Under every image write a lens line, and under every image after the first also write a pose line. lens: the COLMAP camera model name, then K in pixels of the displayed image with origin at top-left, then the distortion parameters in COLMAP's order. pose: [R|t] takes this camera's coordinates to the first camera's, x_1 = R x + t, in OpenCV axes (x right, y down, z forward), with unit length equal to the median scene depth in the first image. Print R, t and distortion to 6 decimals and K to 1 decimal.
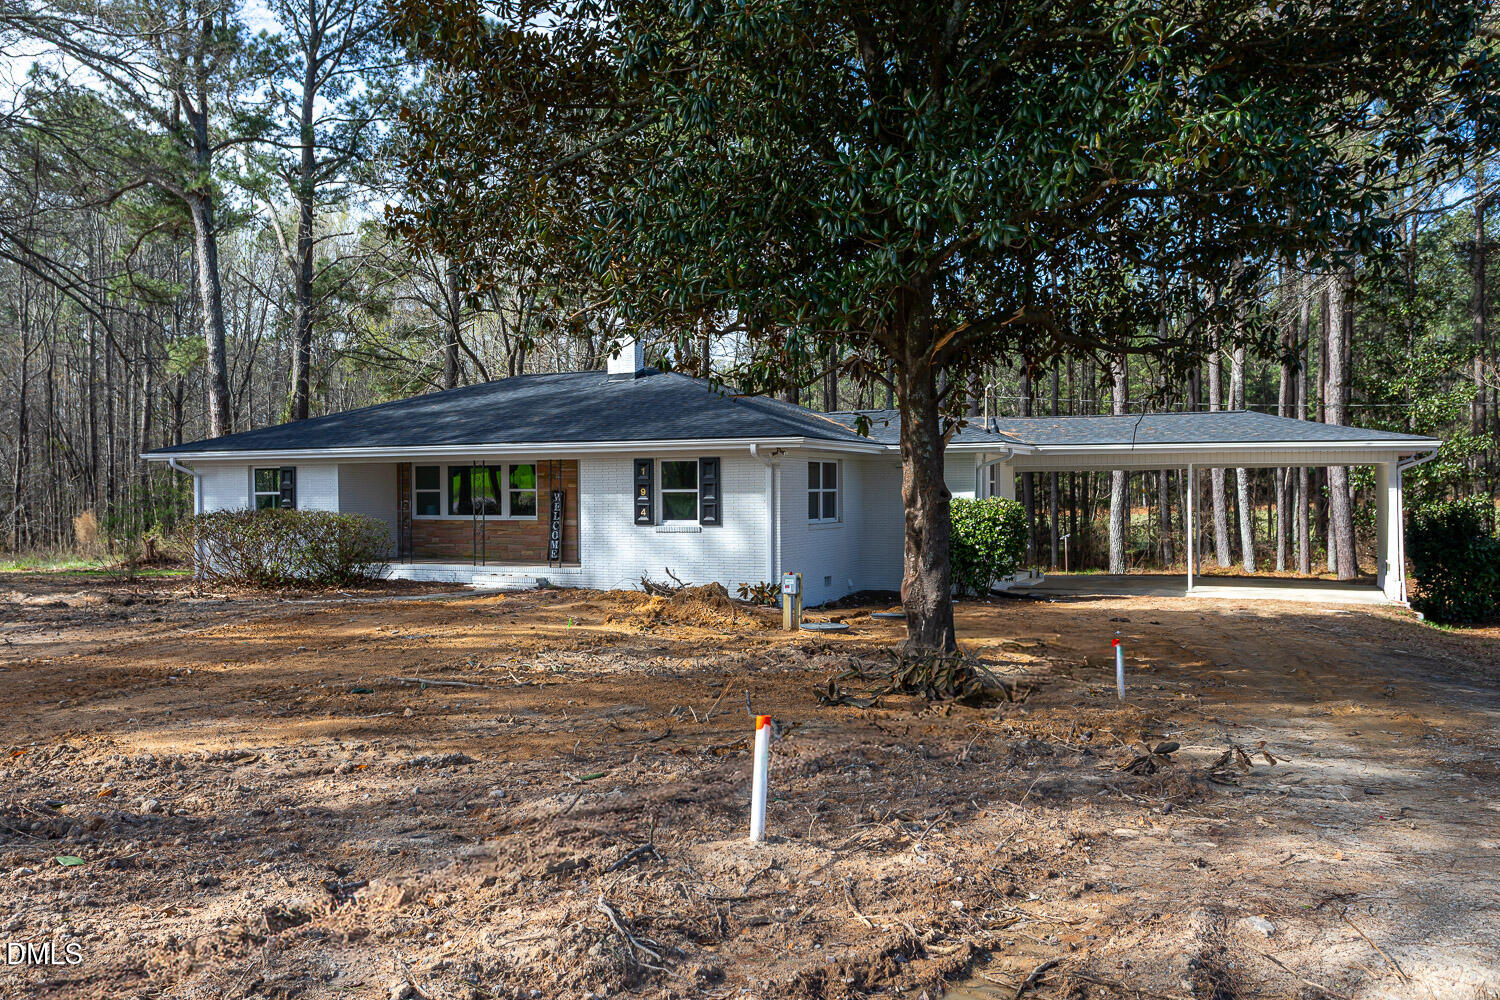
lens RADIAL K [[1247.8, 0, 749.0], [0, 1247.8, 502.9], [0, 0, 1]] dist [0.004968, -0.000442]
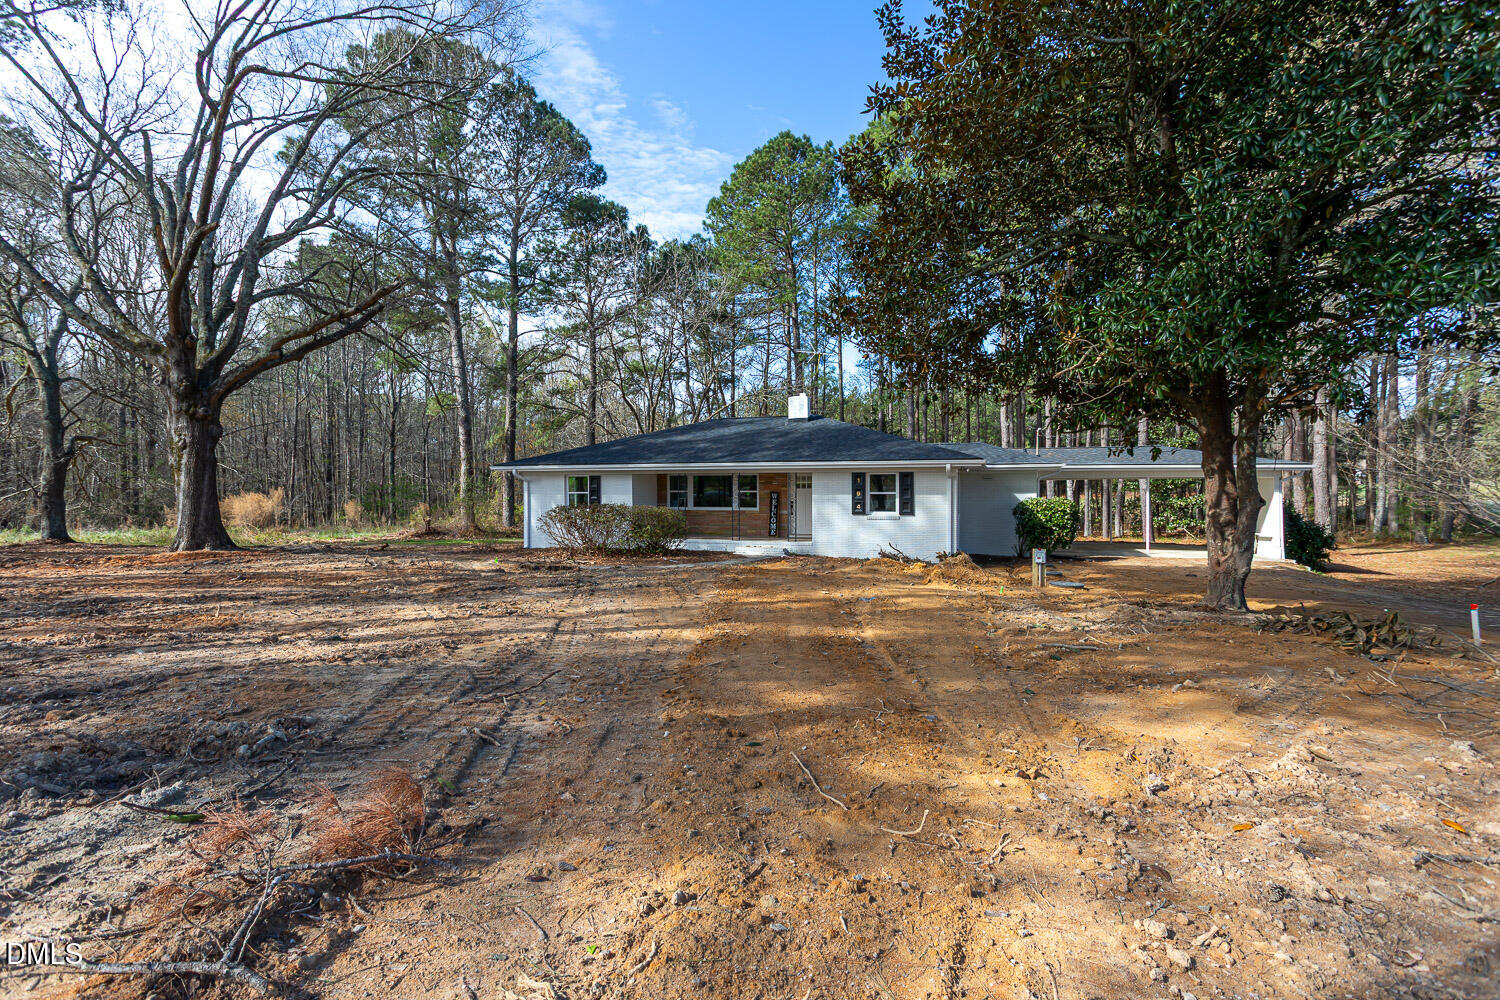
lens RADIAL K [[709.8, 0, 749.6], [0, 709.8, 484.9], [0, 0, 1]] dist [0.013460, 0.000794]
pose [[0.995047, 0.003622, 0.099335, -0.271154], [-0.002271, 0.999903, -0.013713, -0.006028], [-0.099375, 0.013420, 0.994960, 0.109878]]
